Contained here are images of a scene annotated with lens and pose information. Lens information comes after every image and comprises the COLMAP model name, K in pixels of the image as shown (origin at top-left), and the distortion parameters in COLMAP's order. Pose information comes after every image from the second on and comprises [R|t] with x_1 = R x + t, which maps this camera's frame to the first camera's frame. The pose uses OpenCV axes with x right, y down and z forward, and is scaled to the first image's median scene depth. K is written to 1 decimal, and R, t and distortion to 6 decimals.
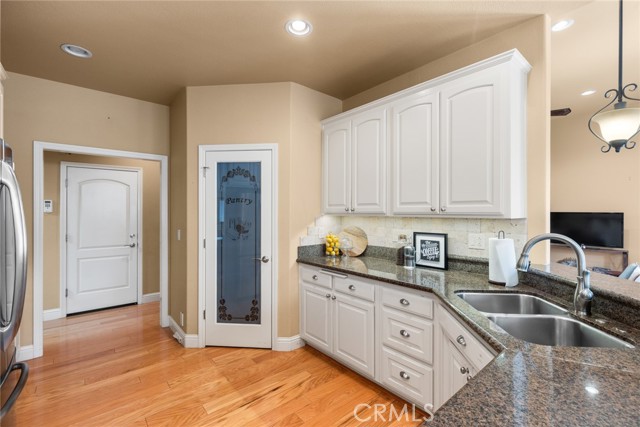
lens RADIAL K [[290.0, 0, 322.8], [0, 290.0, 214.7], [0, 0, 1]] dist [0.010065, 0.000733]
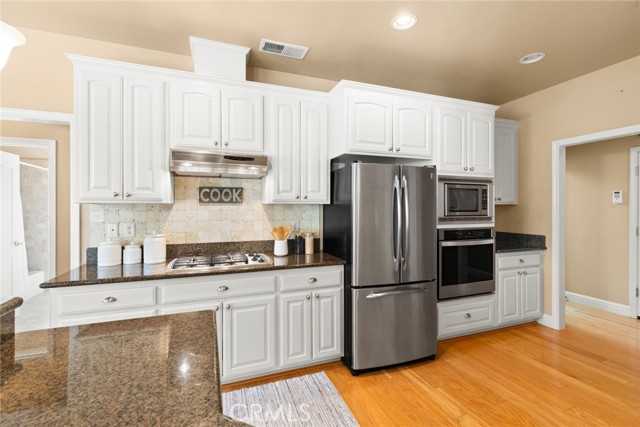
lens RADIAL K [[290.0, 0, 317.9], [0, 290.0, 212.1], [0, 0, 1]] dist [0.010065, 0.000733]
pose [[-0.352238, 0.006052, -0.935891, 0.421505], [-0.000791, 0.999977, 0.006765, 0.019677], [0.935910, 0.003123, -0.352225, 0.532650]]
